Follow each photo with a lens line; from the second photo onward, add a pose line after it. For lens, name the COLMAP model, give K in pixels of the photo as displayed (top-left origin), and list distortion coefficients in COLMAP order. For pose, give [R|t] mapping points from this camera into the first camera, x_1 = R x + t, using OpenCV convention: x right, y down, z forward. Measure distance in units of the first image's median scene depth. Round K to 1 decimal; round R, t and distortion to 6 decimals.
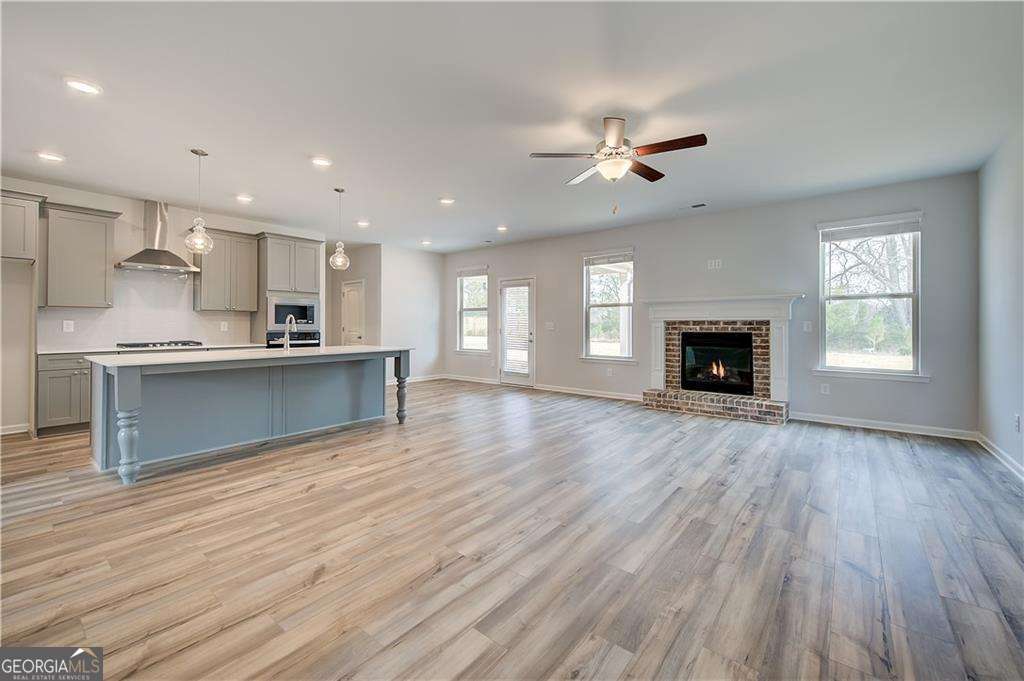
lens RADIAL K [[417.1, 0, 512.8], [0, 417.1, 321.9], [0, 0, 1]] dist [0.001850, -0.000474]
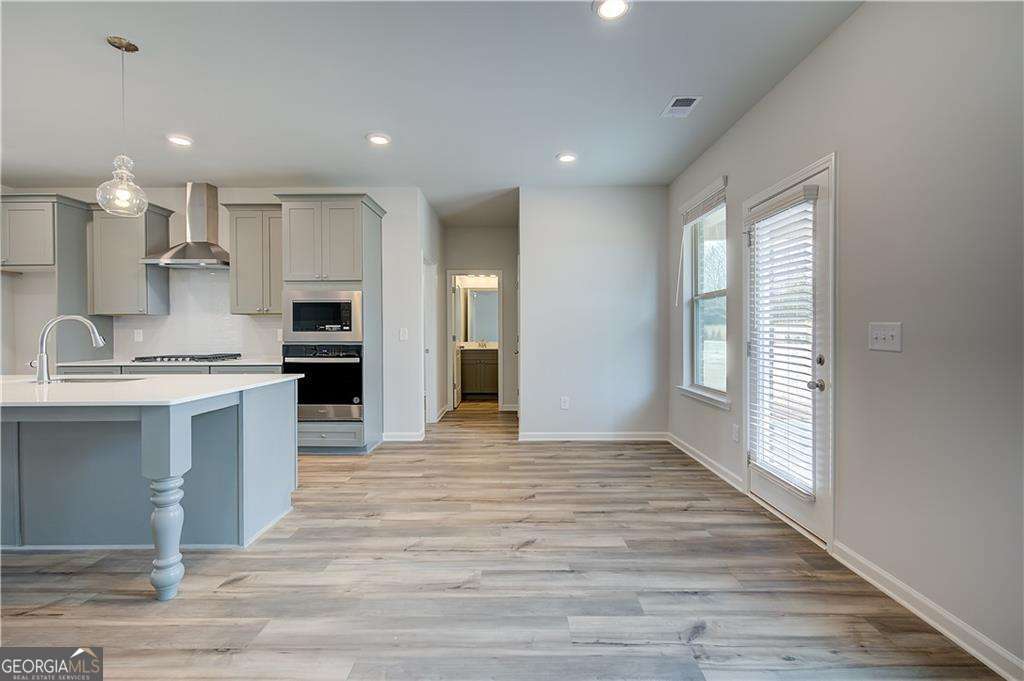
lens RADIAL K [[449.6, 0, 512.8], [0, 449.6, 335.8], [0, 0, 1]] dist [0.001170, -0.000313]
pose [[0.627145, 0.003752, -0.778893, 0.221725], [0.011707, 0.999830, 0.014242, 0.005628], [0.778814, -0.018050, 0.626995, 0.911496]]
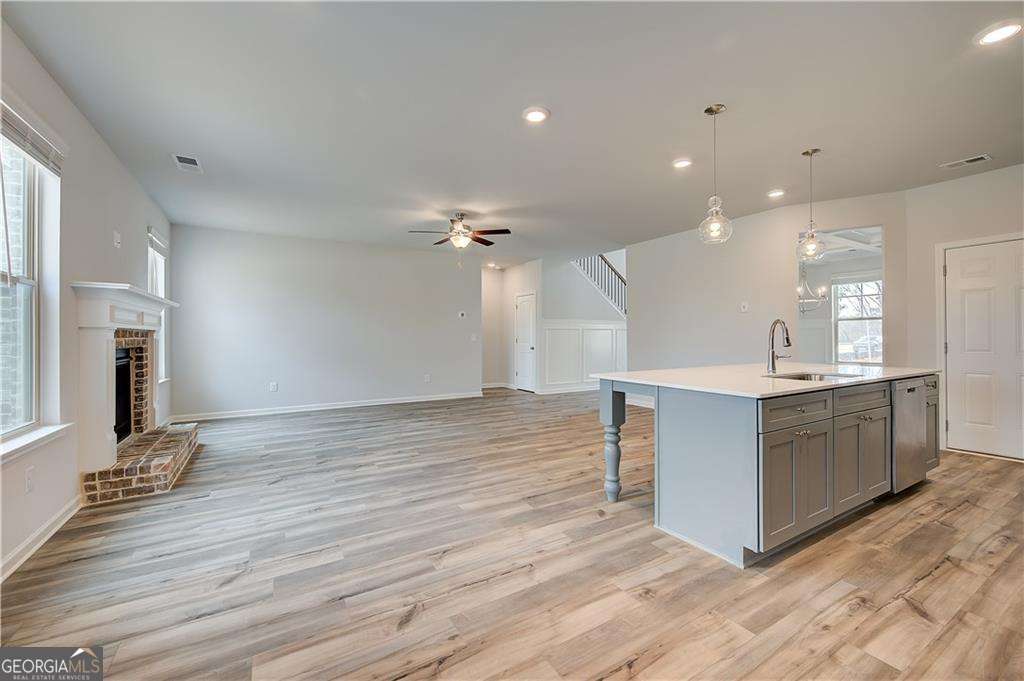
lens RADIAL K [[419.8, 0, 514.8], [0, 419.8, 334.3], [0, 0, 1]] dist [-0.000857, 0.000206]
pose [[-0.938859, 0.003724, 0.344282, -0.315087], [-0.000785, 0.999916, -0.012957, 0.011673], [-0.344301, -0.012436, -0.938777, 1.483159]]
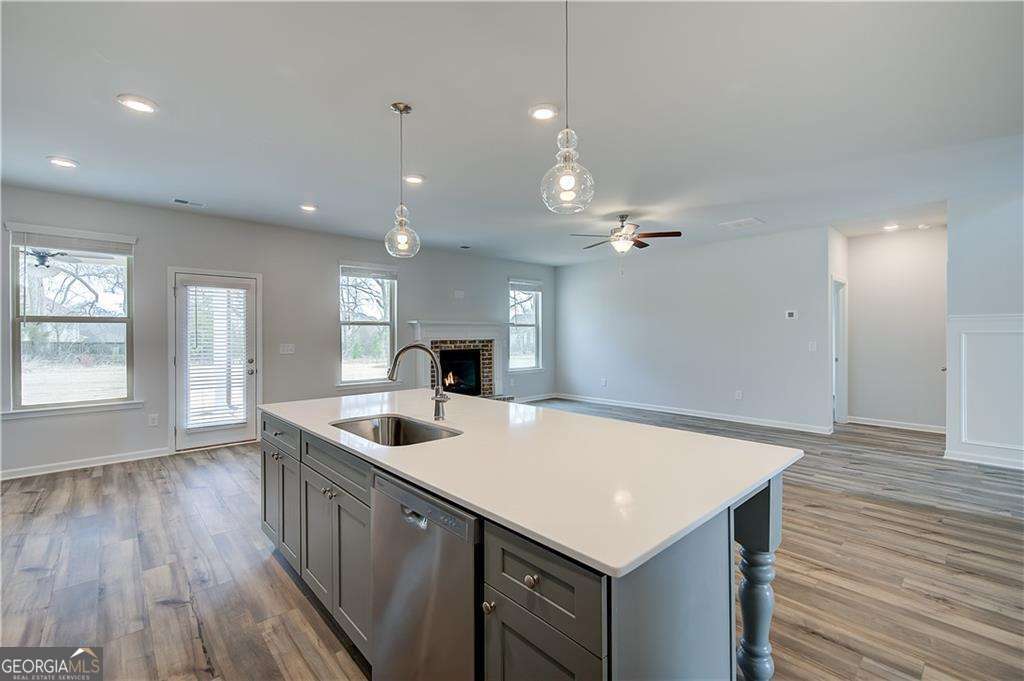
lens RADIAL K [[441.4, 0, 510.8], [0, 441.4, 334.7], [0, 0, 1]] dist [0.000864, 0.000191]
pose [[0.153256, -0.003110, 0.988182, -0.852087], [-0.003731, 0.999986, 0.003726, -0.025996], [-0.988179, -0.004258, 0.153242, 0.691985]]
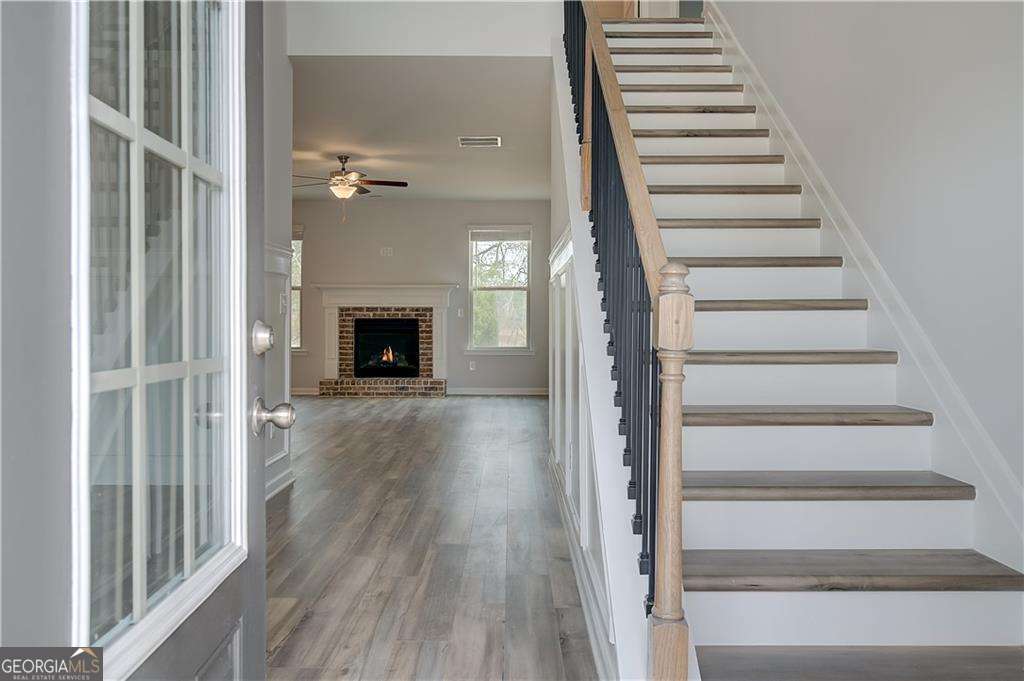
lens RADIAL K [[832.9, 0, 514.1], [0, 832.9, 321.2], [0, 0, 1]] dist [0.007093, 0.000660]
pose [[0.772843, -0.001608, 0.634595, -0.608289], [-0.006979, 0.999915, 0.011033, 0.006971], [-0.634559, -0.012956, 0.772766, -0.829293]]
